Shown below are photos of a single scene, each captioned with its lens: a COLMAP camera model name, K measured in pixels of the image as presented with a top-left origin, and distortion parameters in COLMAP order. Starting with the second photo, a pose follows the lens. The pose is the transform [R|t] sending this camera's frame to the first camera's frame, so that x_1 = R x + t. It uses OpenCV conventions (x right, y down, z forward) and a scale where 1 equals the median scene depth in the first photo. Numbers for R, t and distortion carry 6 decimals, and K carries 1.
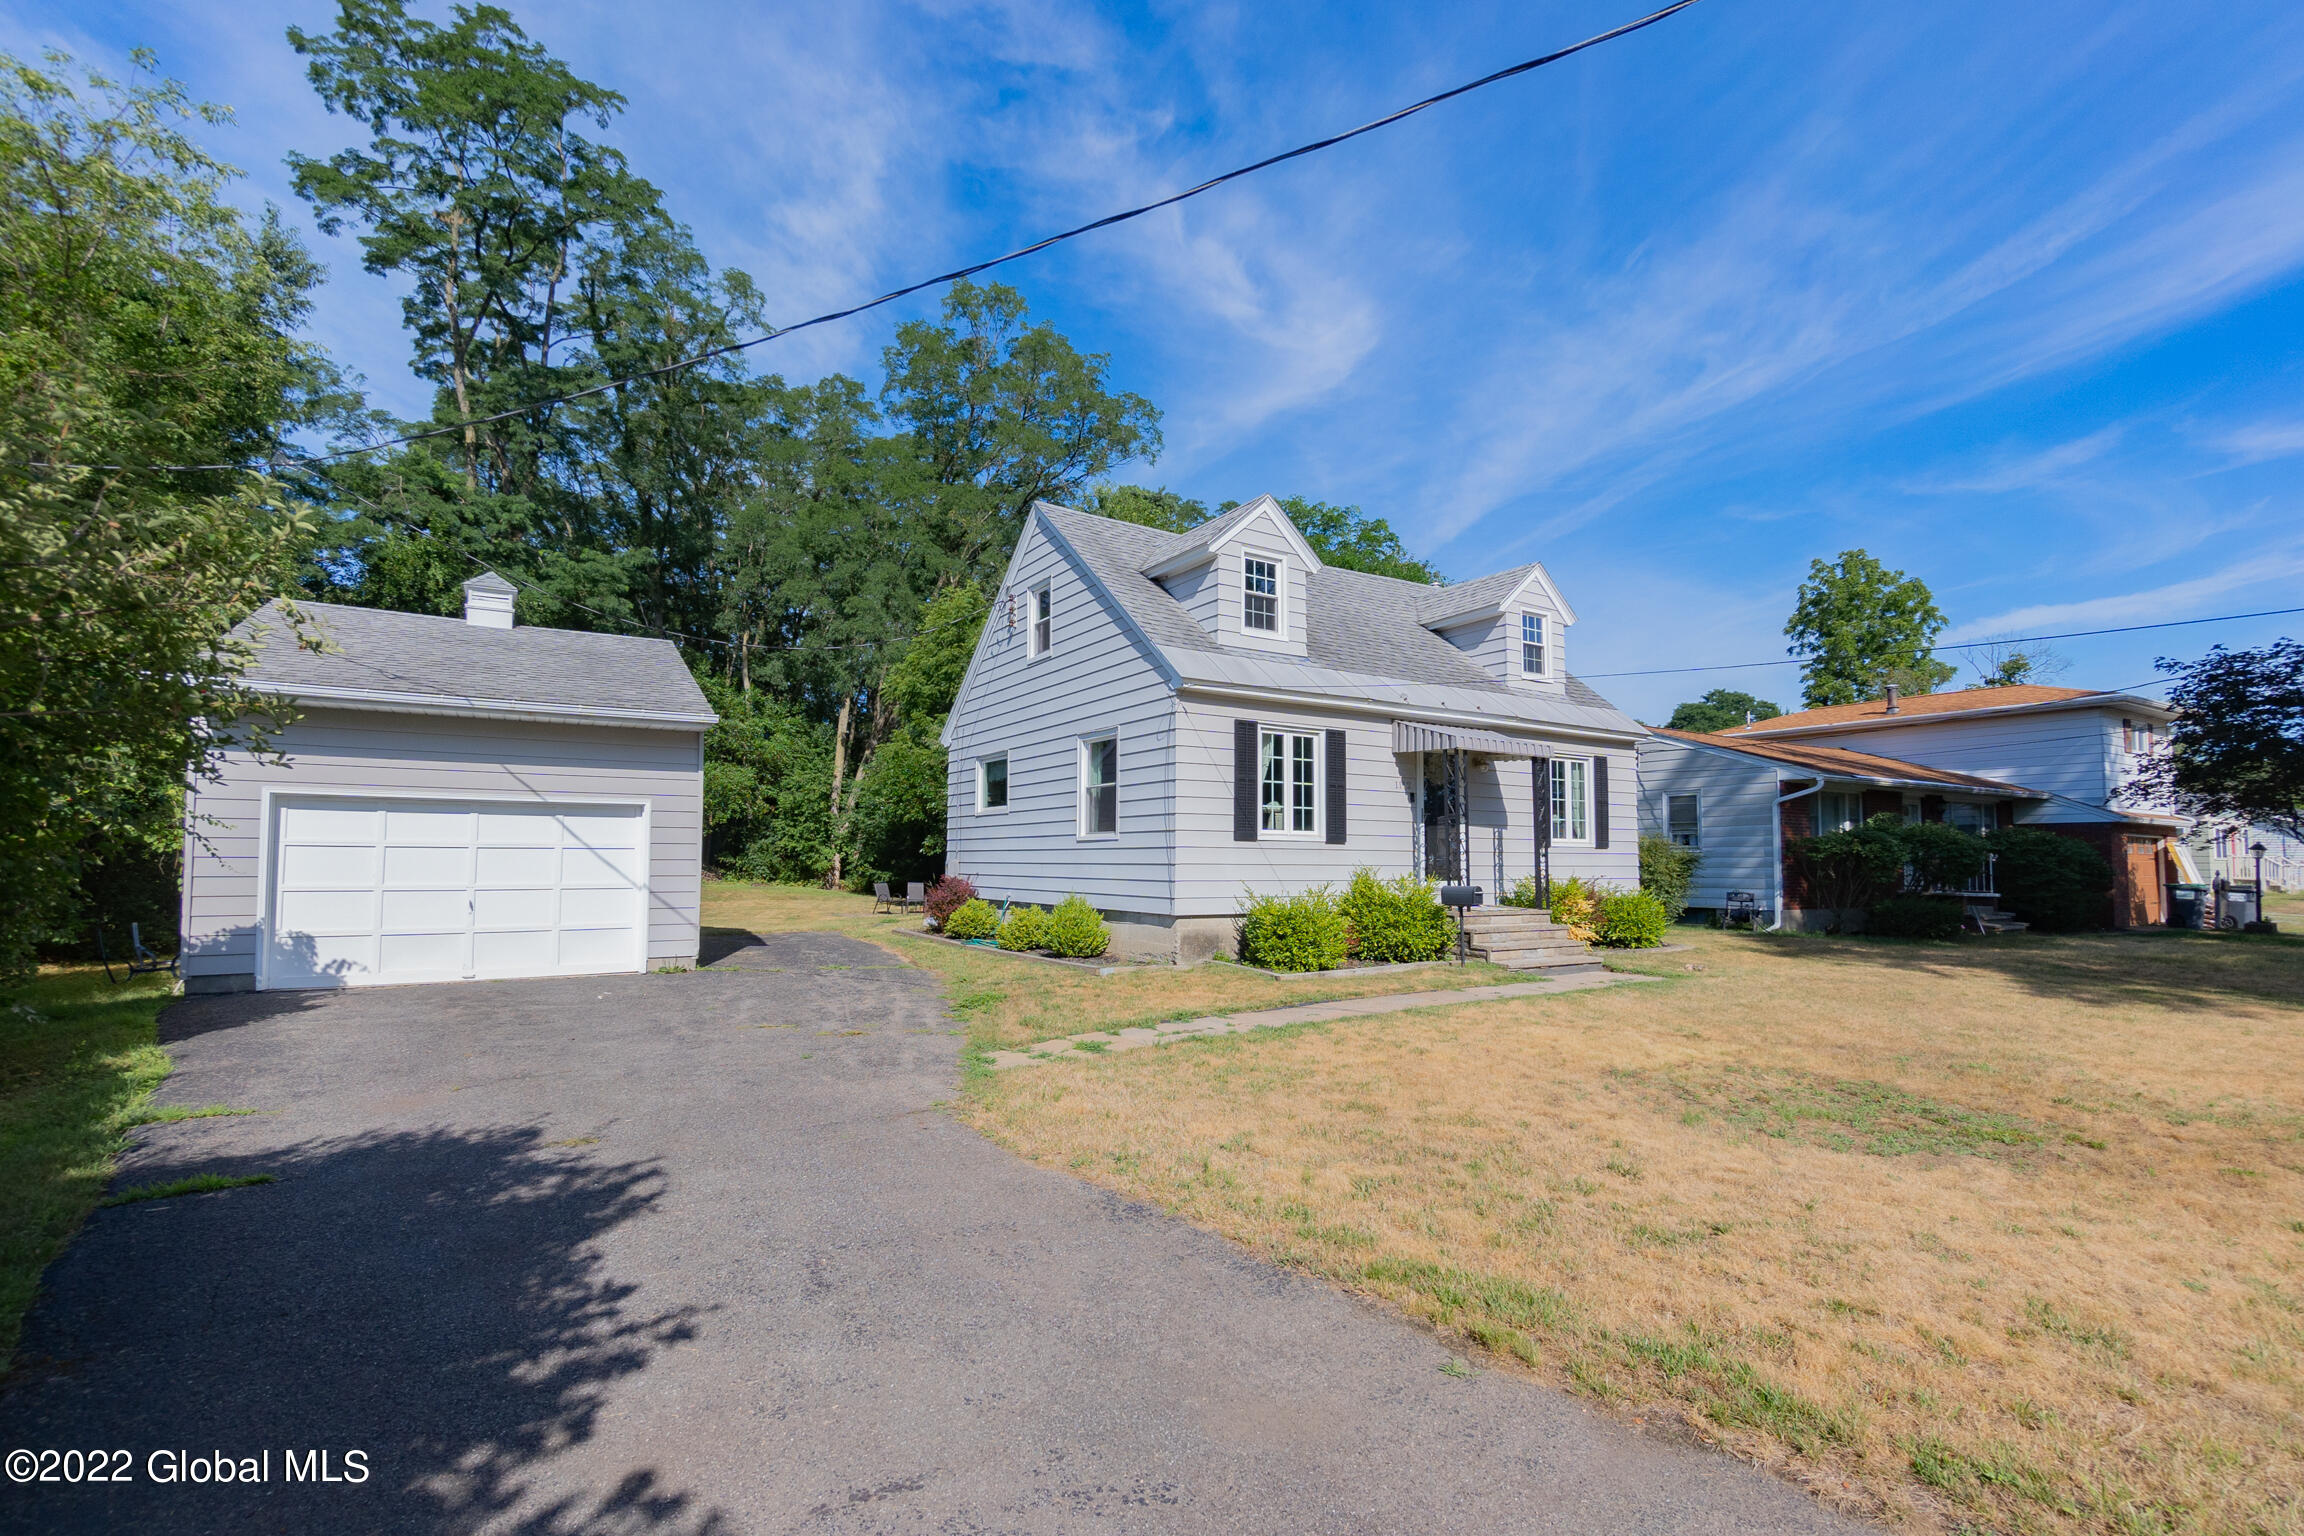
lens RADIAL K [[1015.6, 0, 1139.0], [0, 1015.6, 804.2], [0, 0, 1]] dist [0.000429, -0.000123]
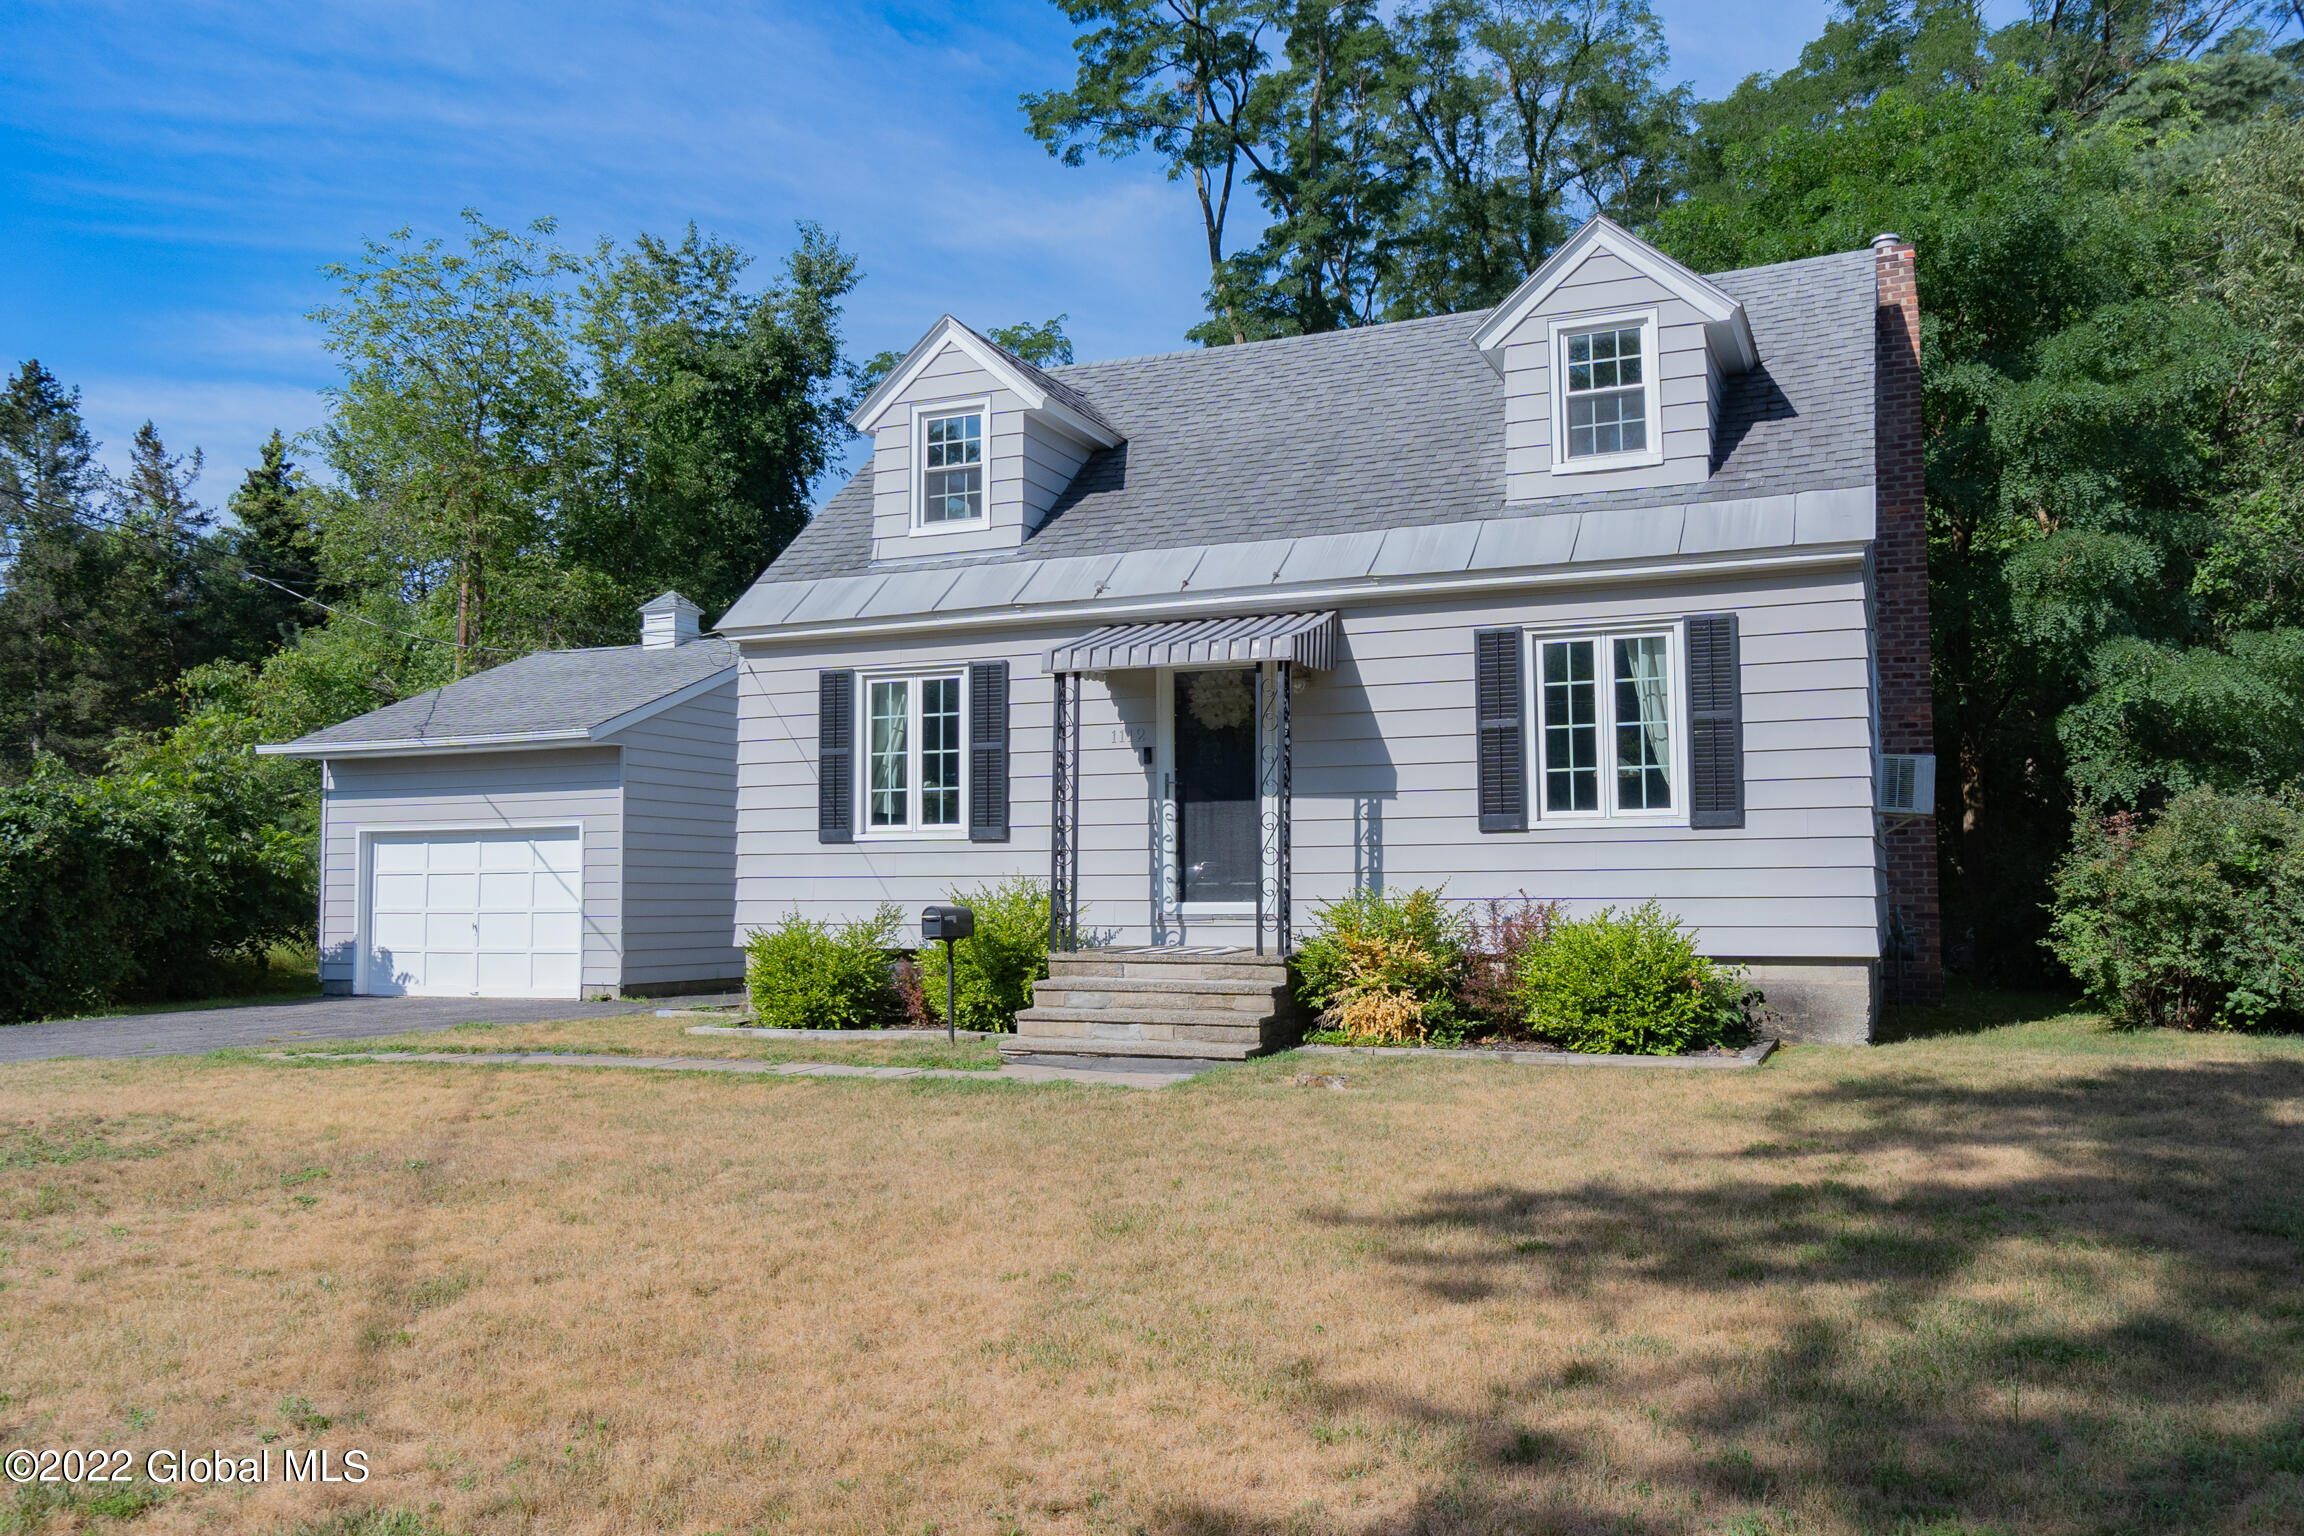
lens RADIAL K [[1783.4, 0, 1152.0], [0, 1783.4, 768.0], [0, 0, 1]] dist [0.006867, 0.002762]
pose [[0.568676, -0.066818, -0.819844, 1.154479], [0.055736, 0.997535, -0.042639, 0.045607], [0.820671, -0.021447, 0.570998, 0.450301]]
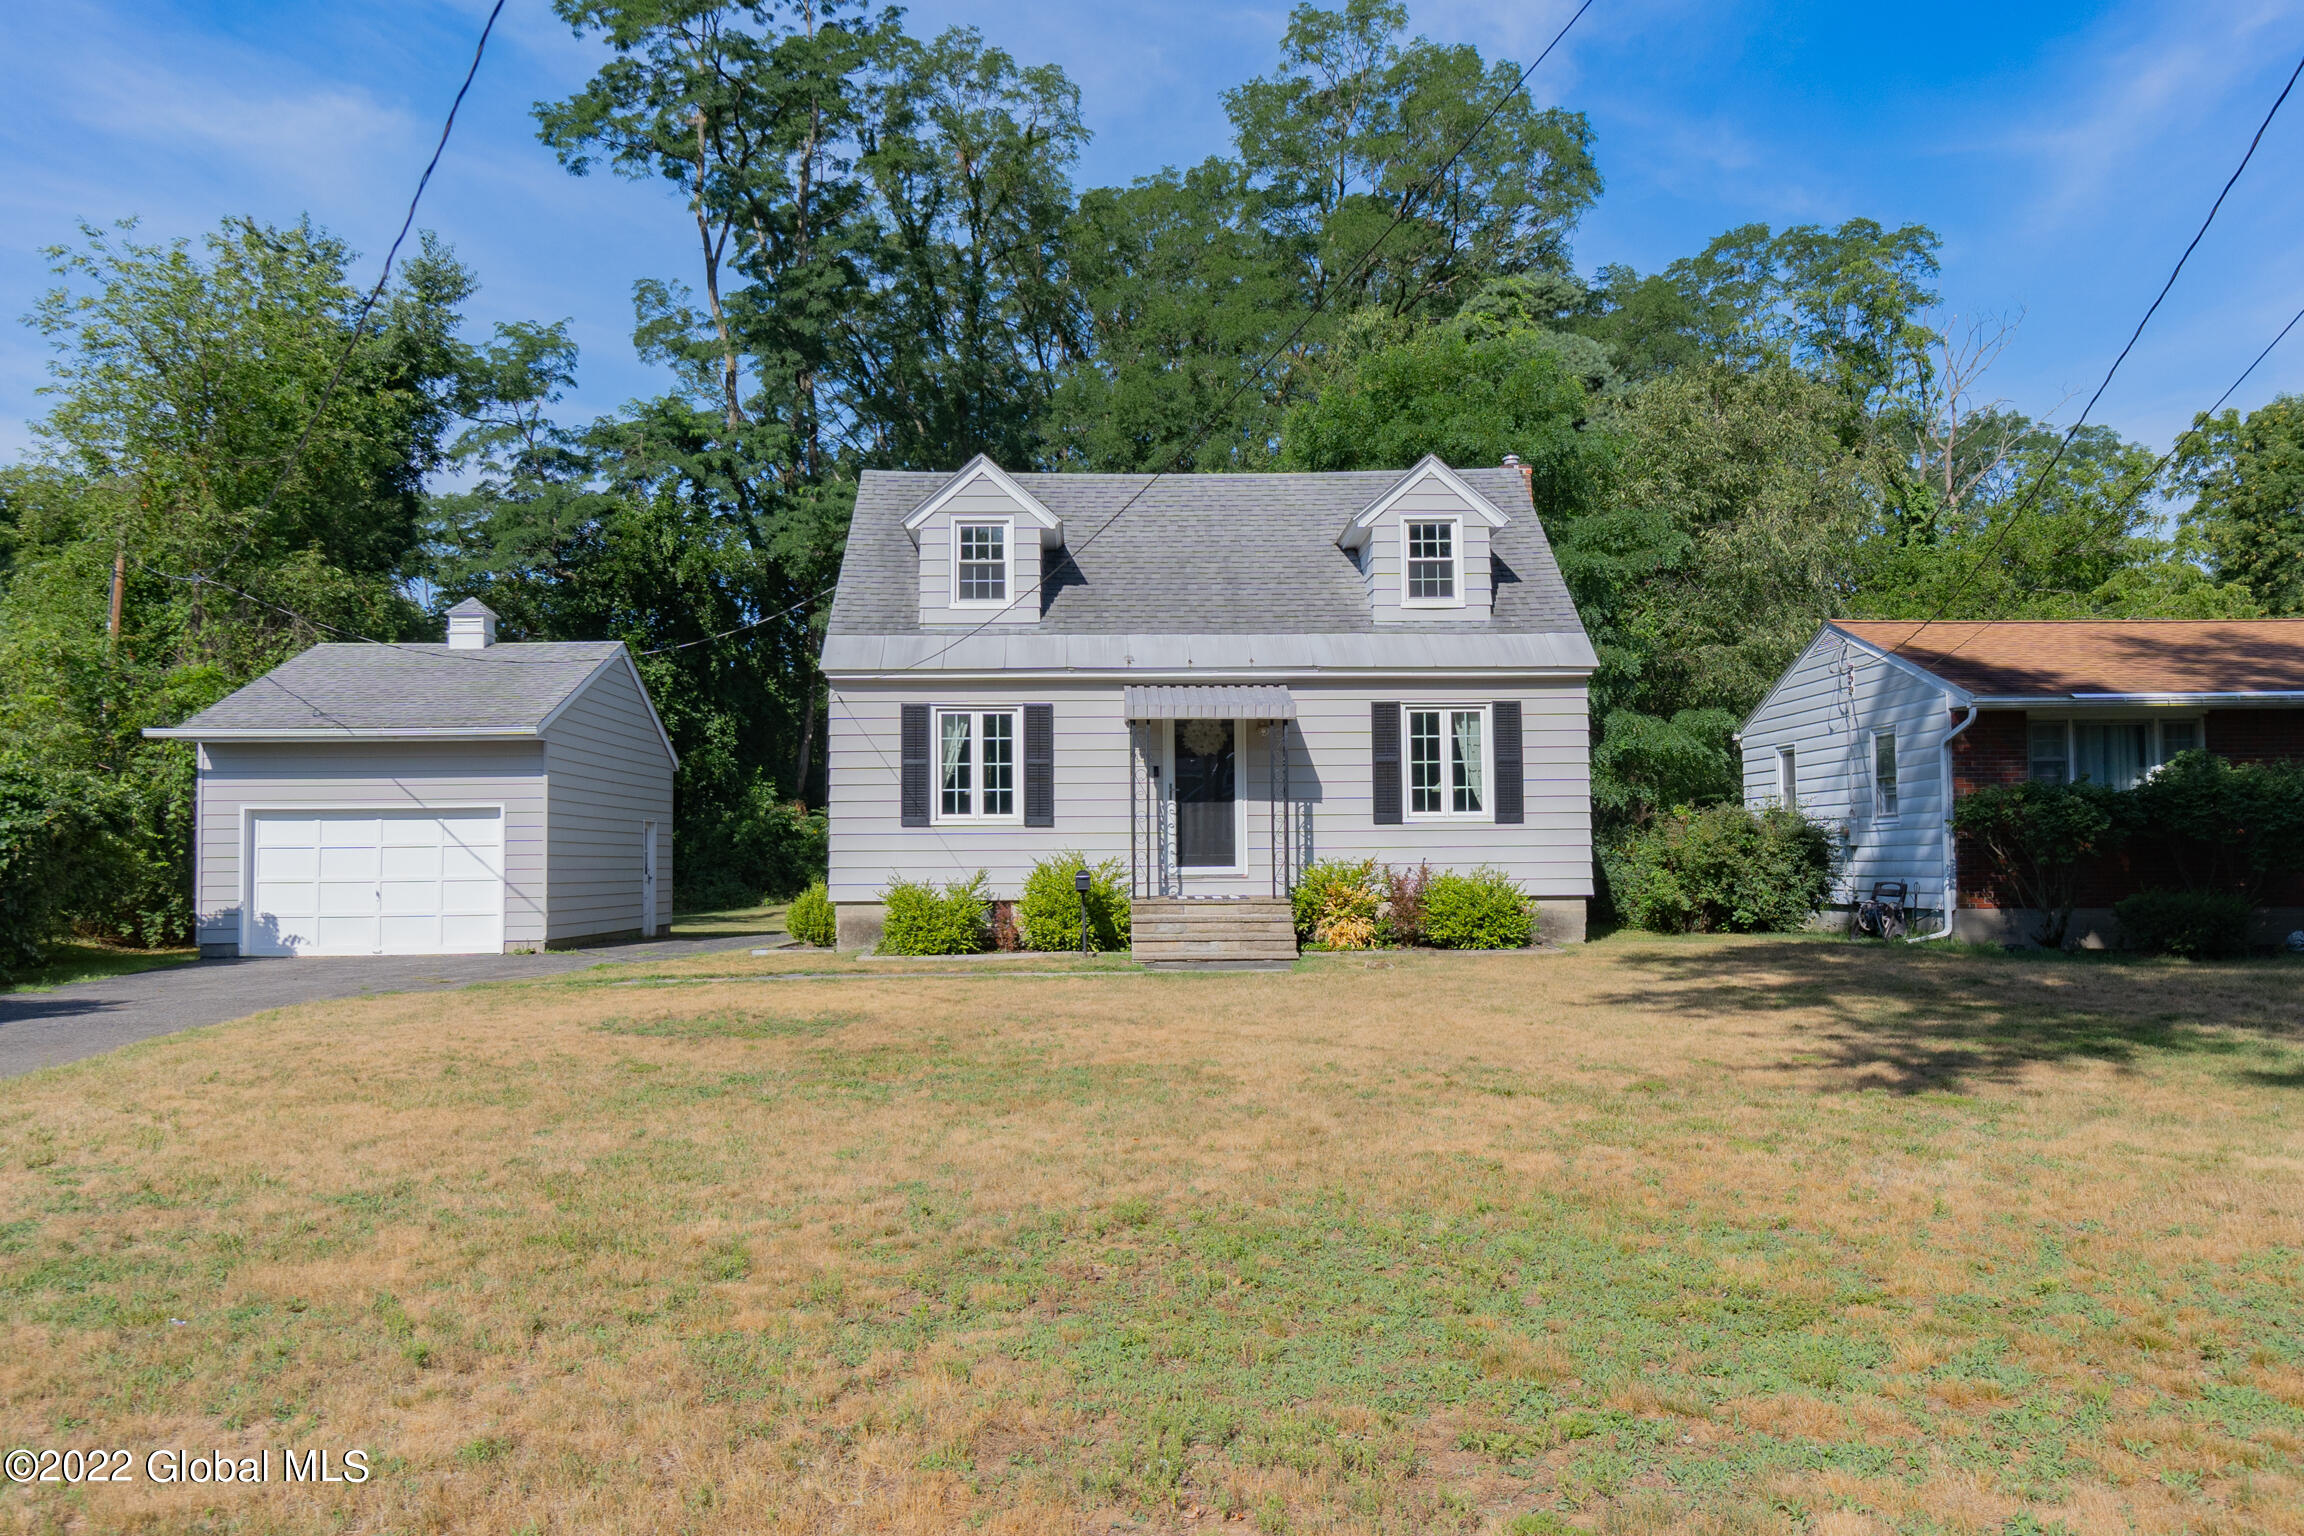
lens RADIAL K [[1783.4, 0, 1152.0], [0, 1783.4, 768.0], [0, 0, 1]] dist [0.006867, 0.002762]
pose [[0.865481, -0.039163, -0.499408, 1.091673], [0.041888, 0.999106, -0.005755, -0.001166], [0.499187, -0.015938, 0.866348, -0.354992]]
